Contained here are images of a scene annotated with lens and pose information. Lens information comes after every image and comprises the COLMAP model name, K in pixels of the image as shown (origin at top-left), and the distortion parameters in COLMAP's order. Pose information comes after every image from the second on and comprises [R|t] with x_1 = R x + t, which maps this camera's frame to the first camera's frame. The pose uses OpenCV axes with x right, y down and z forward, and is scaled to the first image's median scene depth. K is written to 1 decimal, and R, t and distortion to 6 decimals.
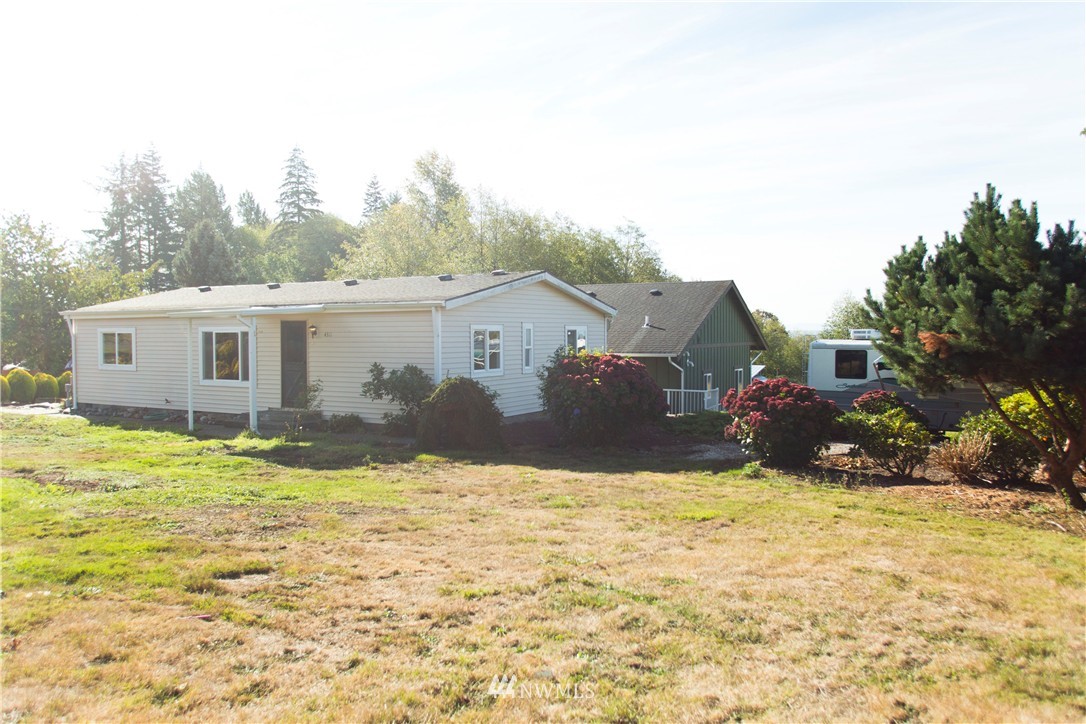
lens RADIAL K [[826.5, 0, 543.0], [0, 826.5, 362.0], [0, 0, 1]] dist [-0.010826, -0.002646]
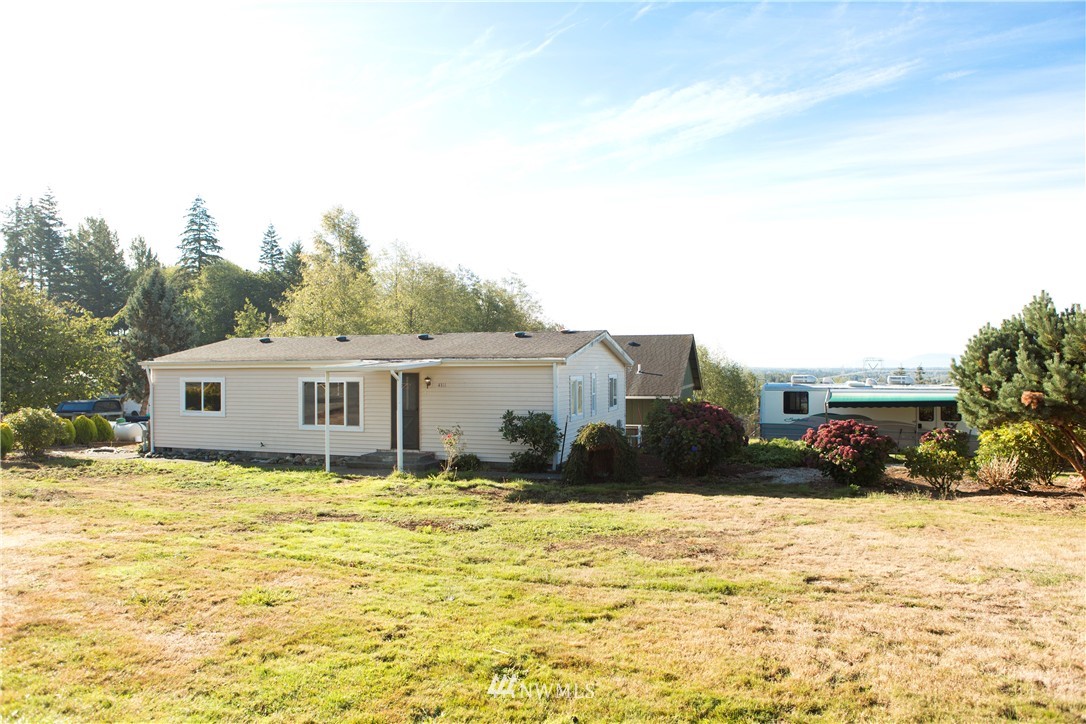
lens RADIAL K [[742.7, 0, 545.7], [0, 742.7, 362.5], [0, 0, 1]] dist [-0.059409, 0.002695]
pose [[0.979653, 0.000721, 0.200696, -0.061523], [0.007979, 0.999063, -0.042538, -0.003668], [-0.200539, 0.043274, 0.978730, -0.008009]]
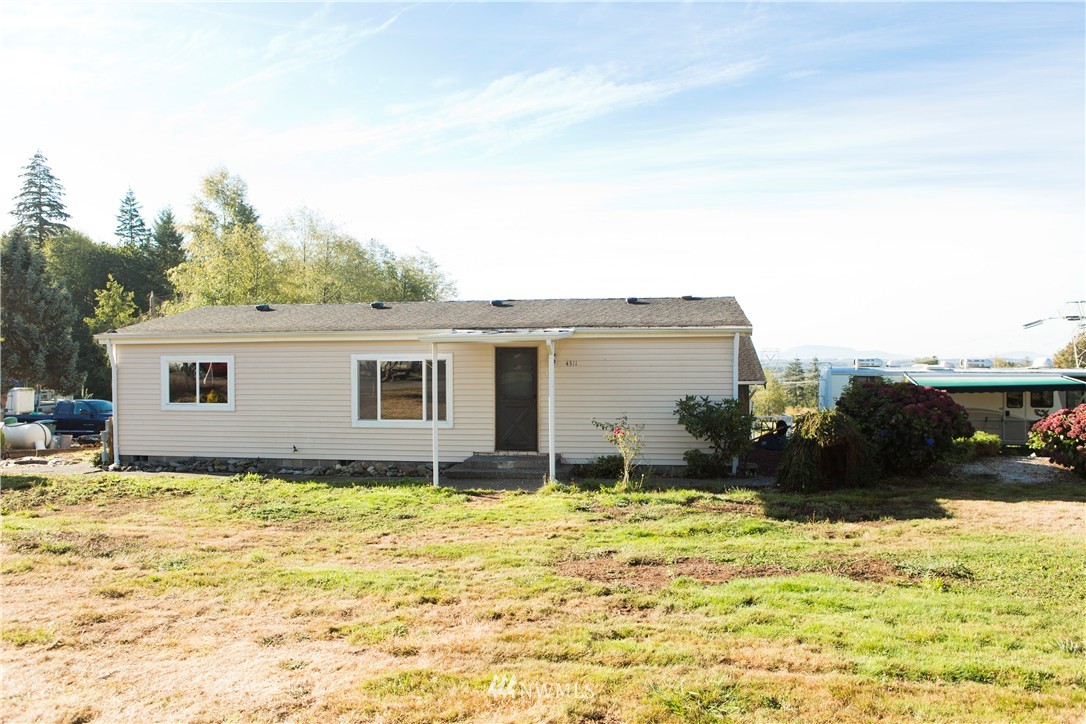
lens RADIAL K [[786.8, 0, 543.0], [0, 786.8, 362.0], [0, 0, 1]] dist [-0.070530, 0.064356]
pose [[0.935209, -0.003033, 0.354084, -0.108245], [0.015065, 0.999399, -0.031229, -0.001822], [-0.353777, 0.034540, 0.934692, 0.047583]]
